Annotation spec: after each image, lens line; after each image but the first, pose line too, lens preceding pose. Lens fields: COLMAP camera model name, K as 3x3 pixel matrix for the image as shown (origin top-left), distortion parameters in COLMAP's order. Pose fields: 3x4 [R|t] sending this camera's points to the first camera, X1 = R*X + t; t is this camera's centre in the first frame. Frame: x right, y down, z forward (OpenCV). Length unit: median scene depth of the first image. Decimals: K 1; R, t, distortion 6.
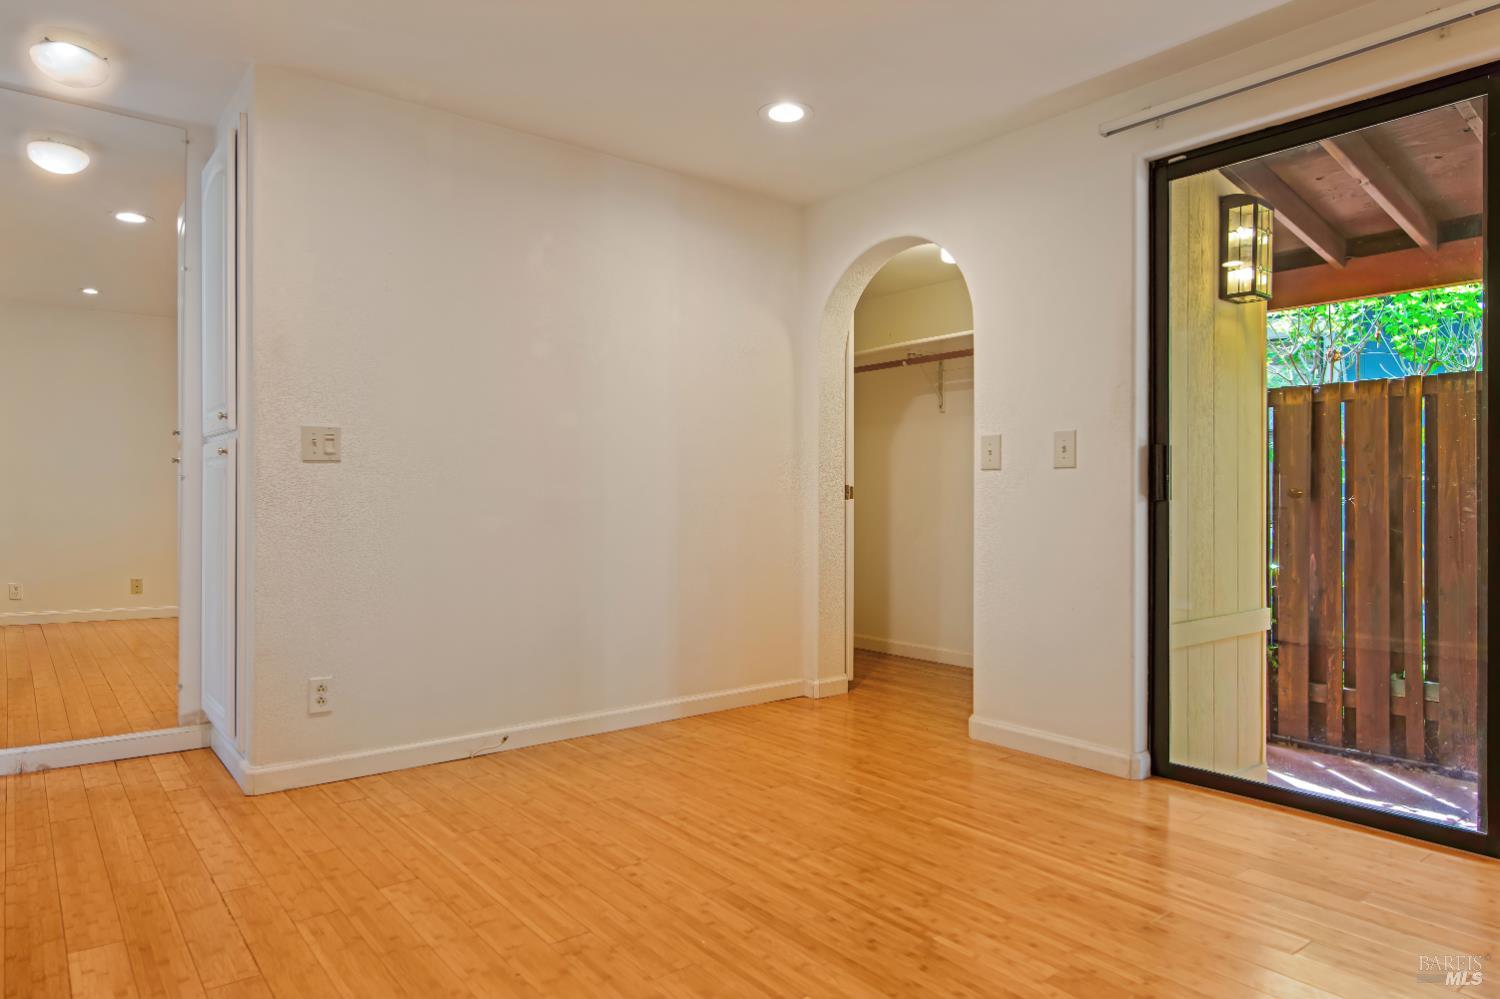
lens RADIAL K [[919.6, 0, 754.5], [0, 919.6, 509.5], [0, 0, 1]] dist [-0.002270, -0.002301]
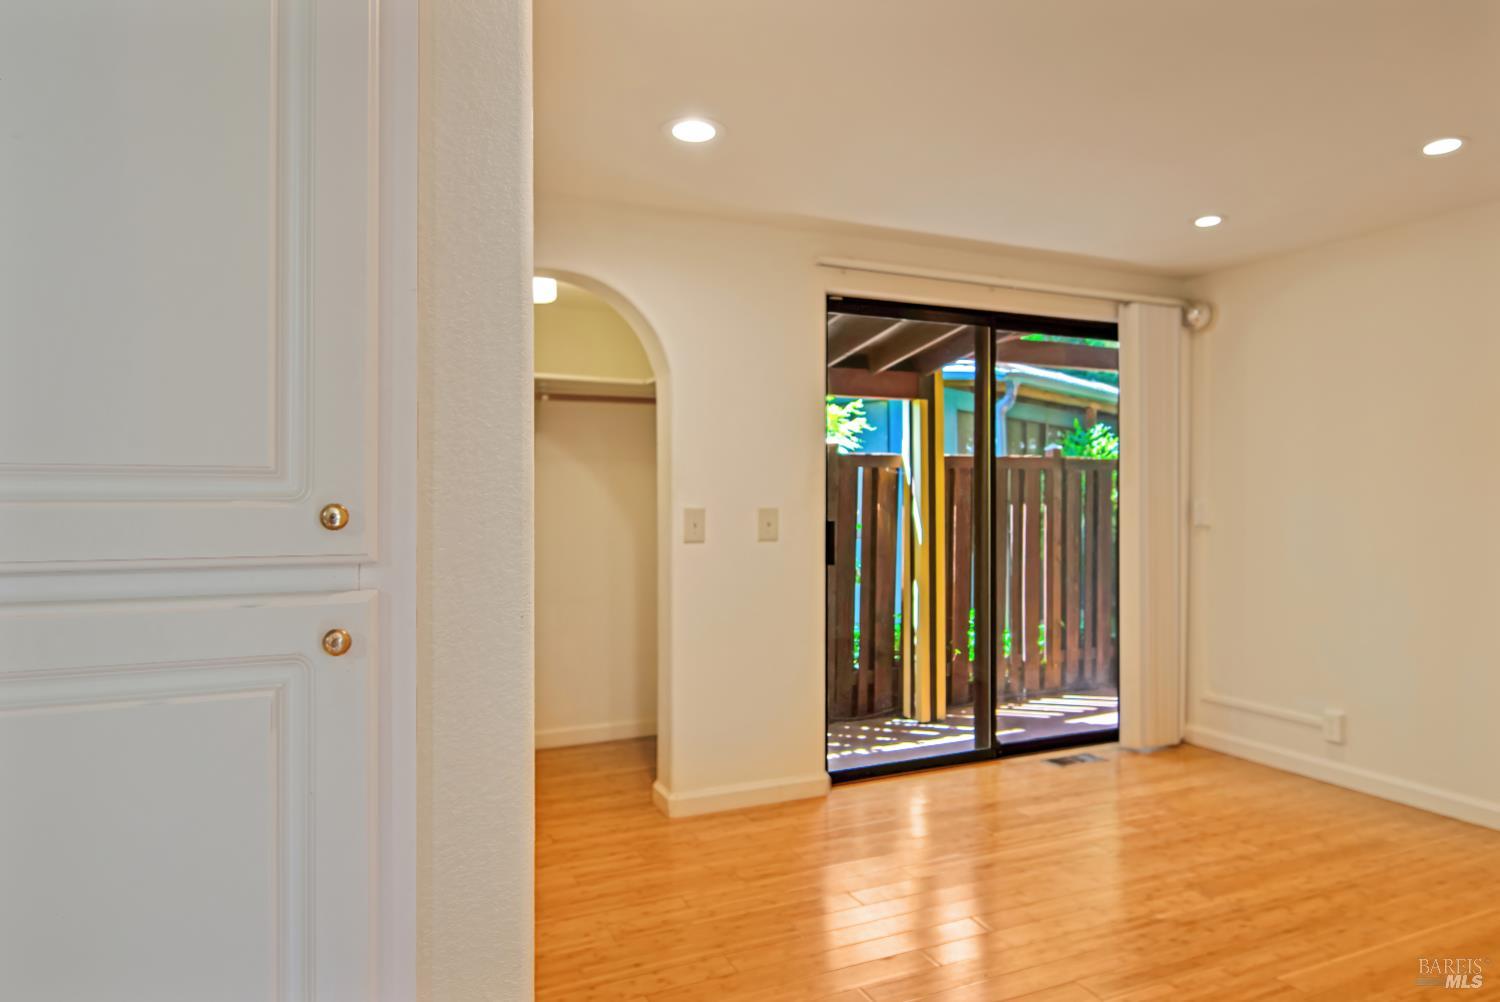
lens RADIAL K [[919.6, 0, 754.5], [0, 919.6, 511.0], [0, 0, 1]] dist [-0.002270, -0.002301]
pose [[0.244211, -0.014990, 0.969606, -1.087866], [0.016426, 0.999801, 0.011320, -0.136003], [-0.969583, 0.013162, 0.244409, 1.079562]]
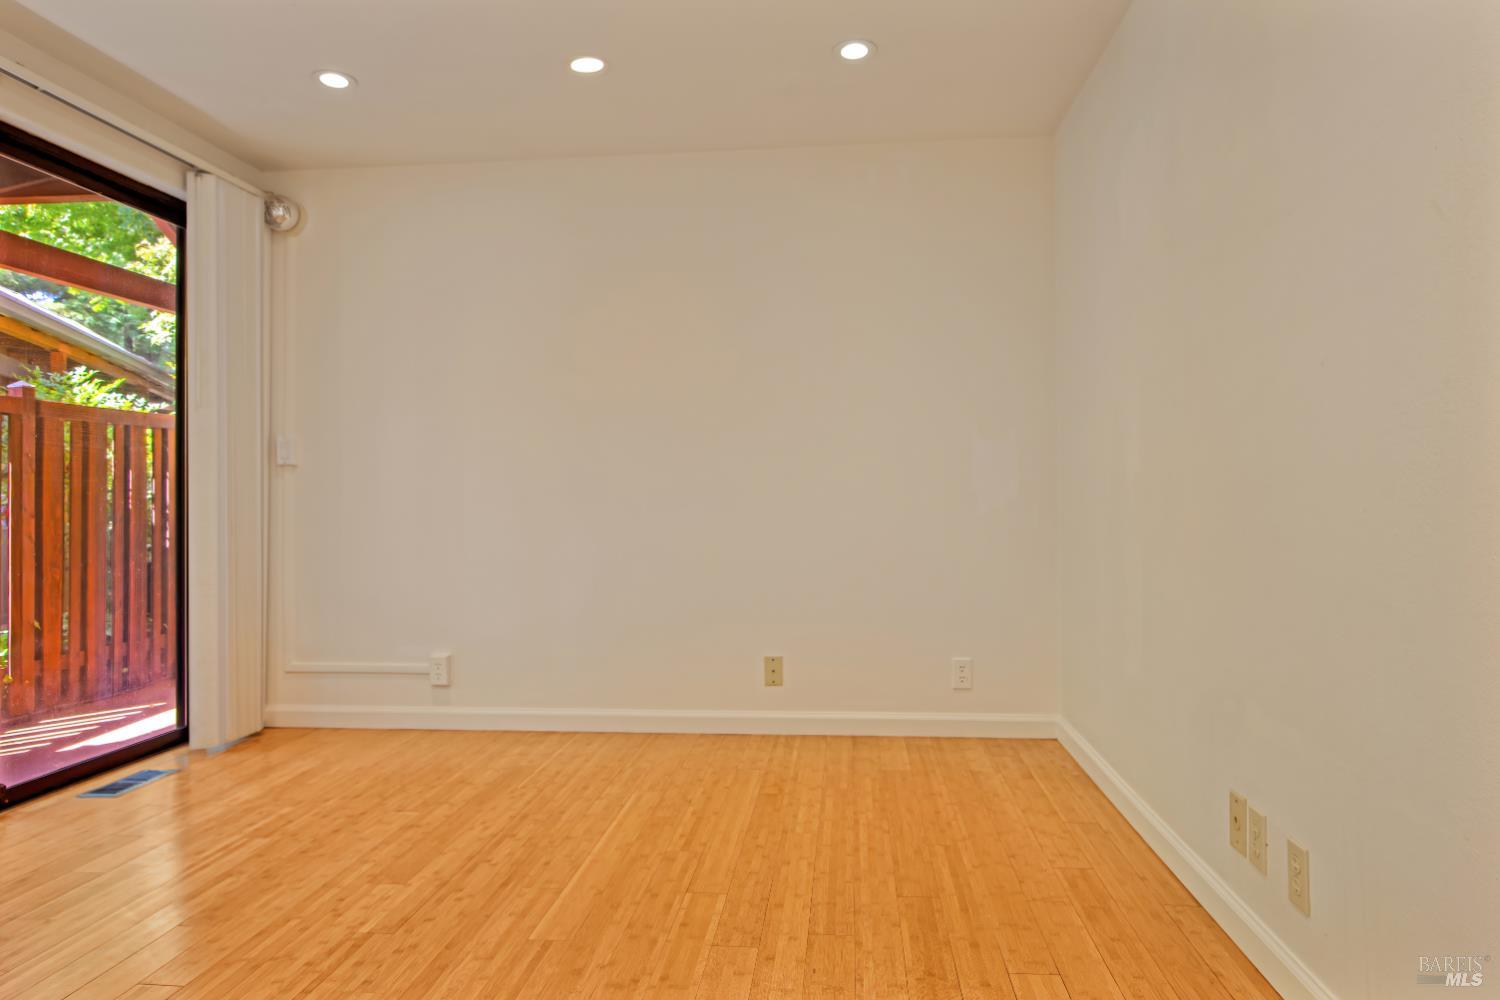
lens RADIAL K [[921.5, 0, 756.1], [0, 921.5, 489.4], [0, 0, 1]] dist [0.007556, -0.000740]
pose [[-0.715099, 0.008393, 0.698973, -0.719087], [0.016530, 0.999851, 0.004905, -0.015288], [-0.698828, 0.015062, -0.715131, 1.235367]]
